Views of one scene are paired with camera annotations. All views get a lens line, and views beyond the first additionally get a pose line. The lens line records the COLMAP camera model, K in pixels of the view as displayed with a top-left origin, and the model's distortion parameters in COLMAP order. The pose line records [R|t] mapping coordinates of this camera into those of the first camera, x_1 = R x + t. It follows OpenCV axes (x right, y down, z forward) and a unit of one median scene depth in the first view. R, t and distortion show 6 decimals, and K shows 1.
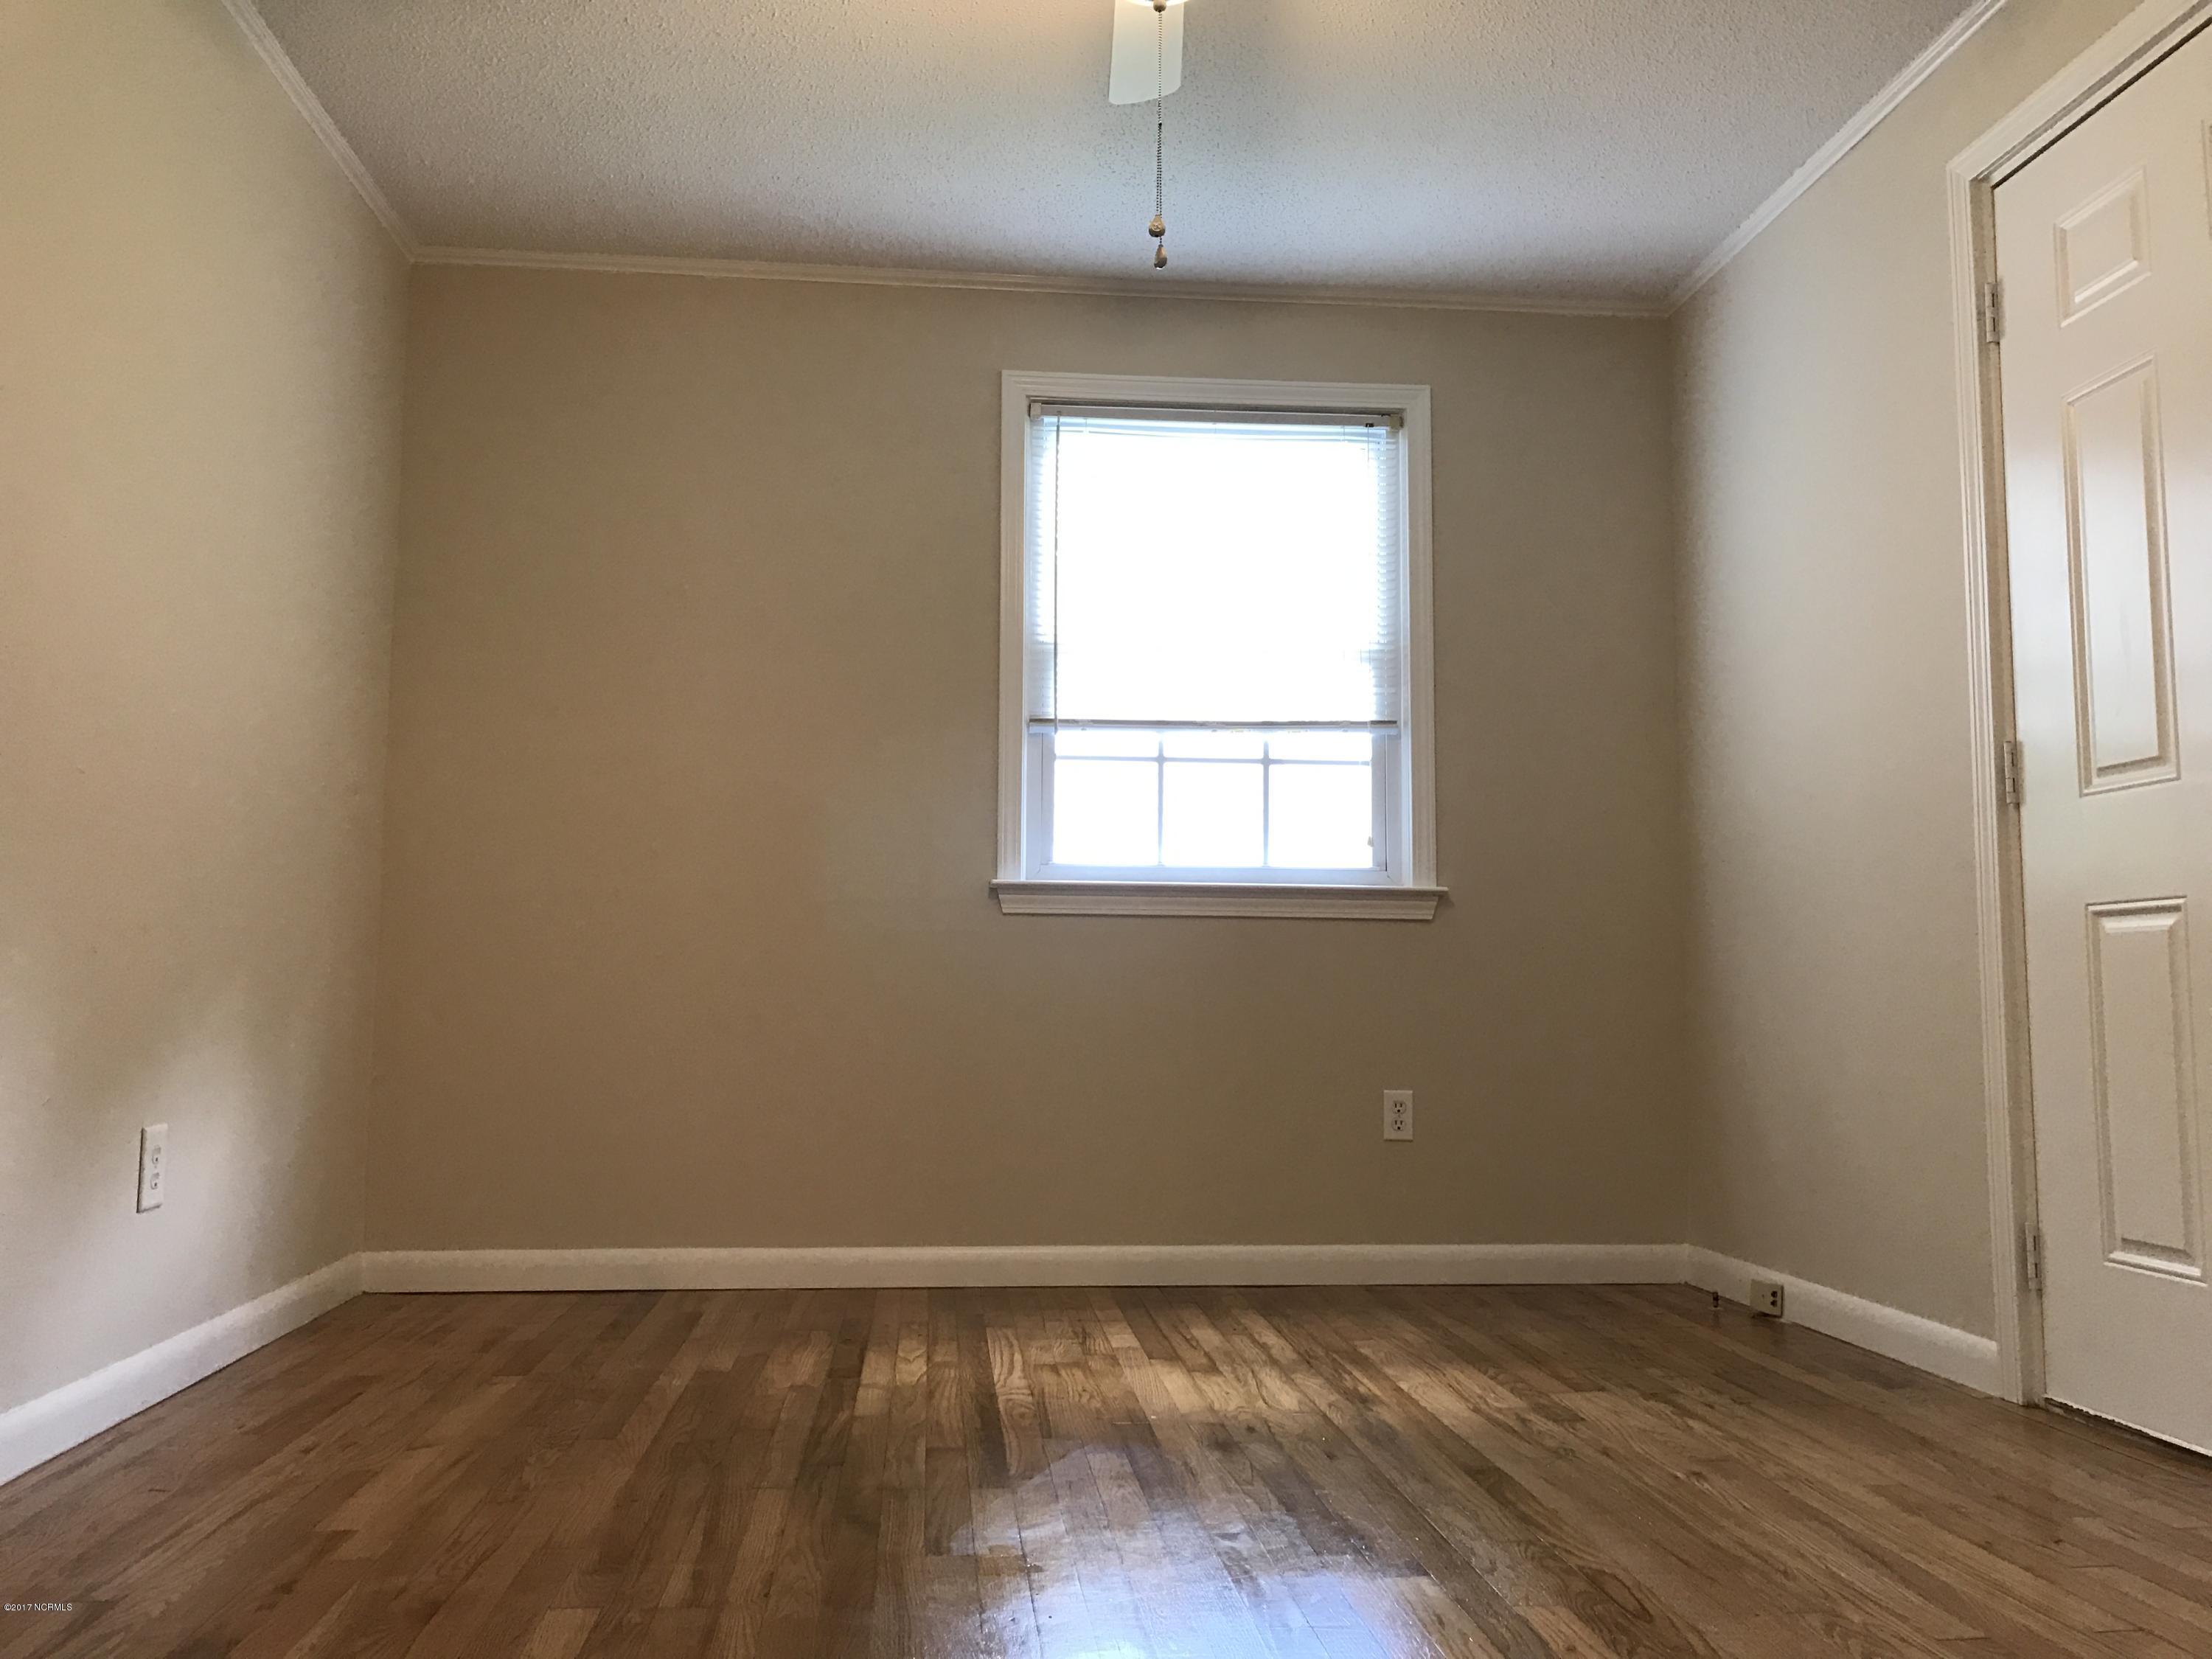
lens RADIAL K [[1781.6, 0, 1106.0], [0, 1781.6, 829.5], [0, 0, 1]] dist [0.024278, -0.034205]
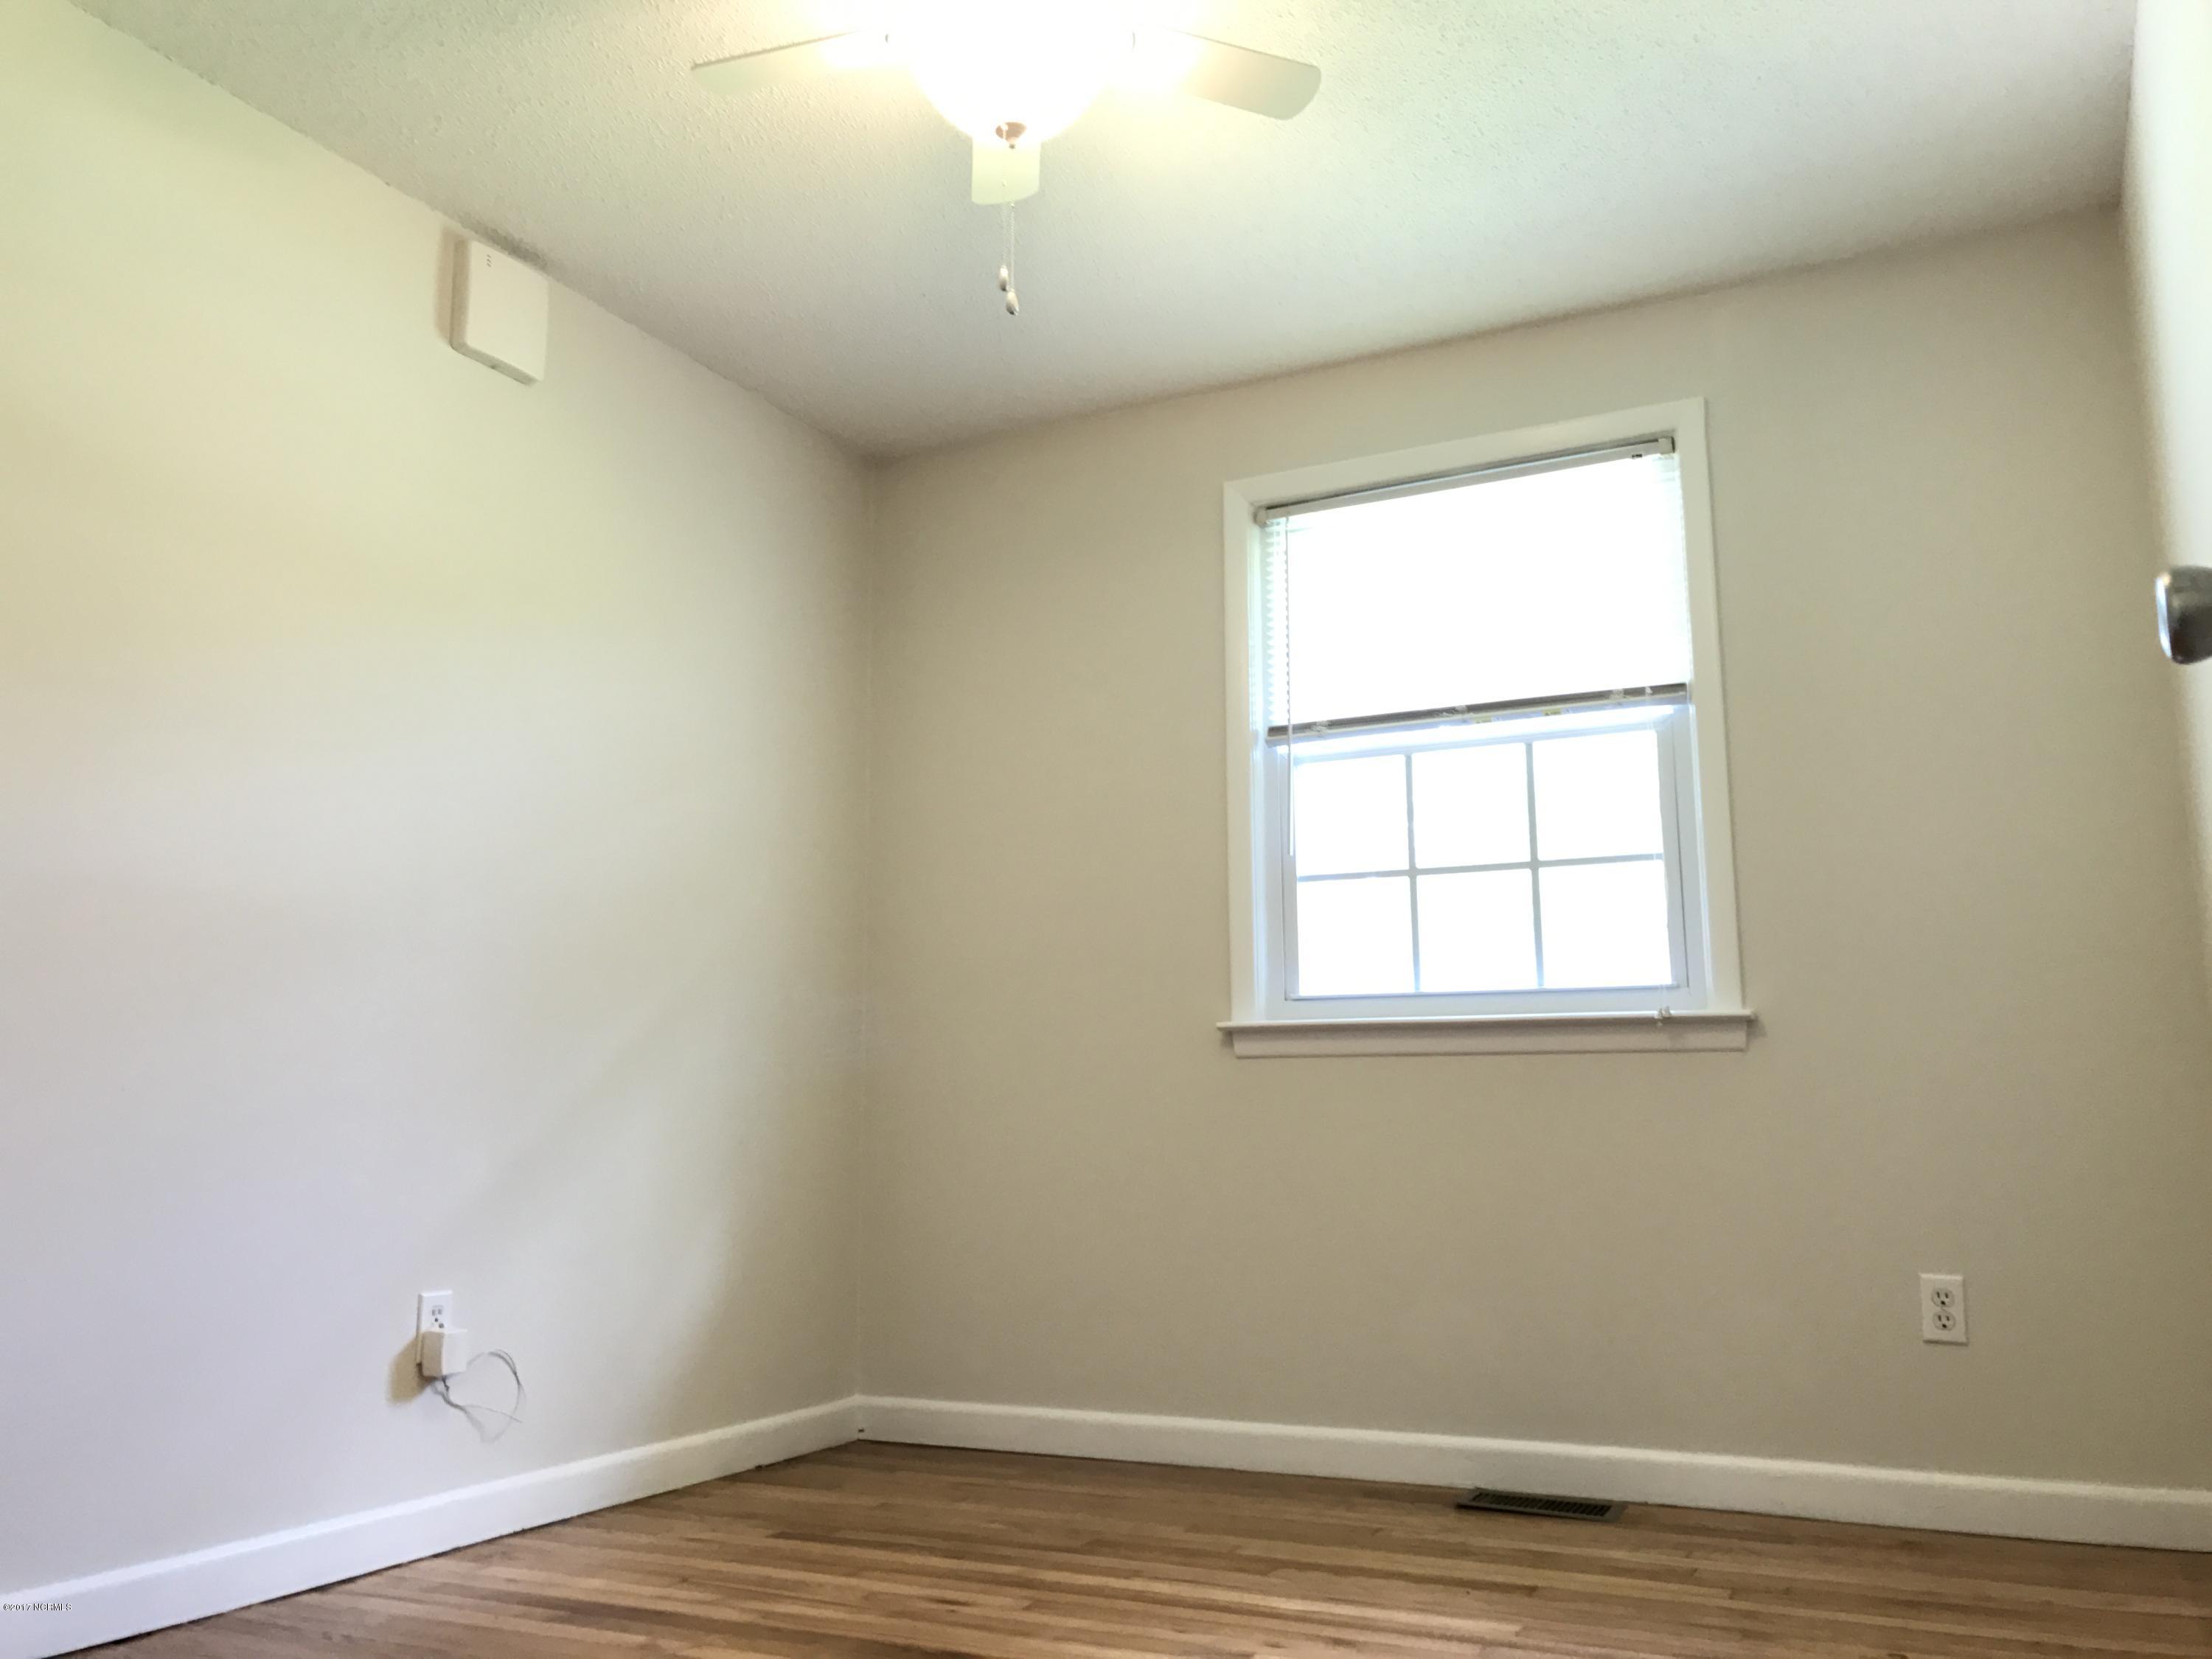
lens RADIAL K [[1781.6, 0, 1106.0], [0, 1781.6, 829.5], [0, 0, 1]] dist [0.024278, -0.034205]
pose [[0.839612, -0.097732, -0.534322, 0.375155], [0.048638, 0.993256, -0.105246, 0.022803], [0.541004, 0.062377, 0.838703, 0.179434]]
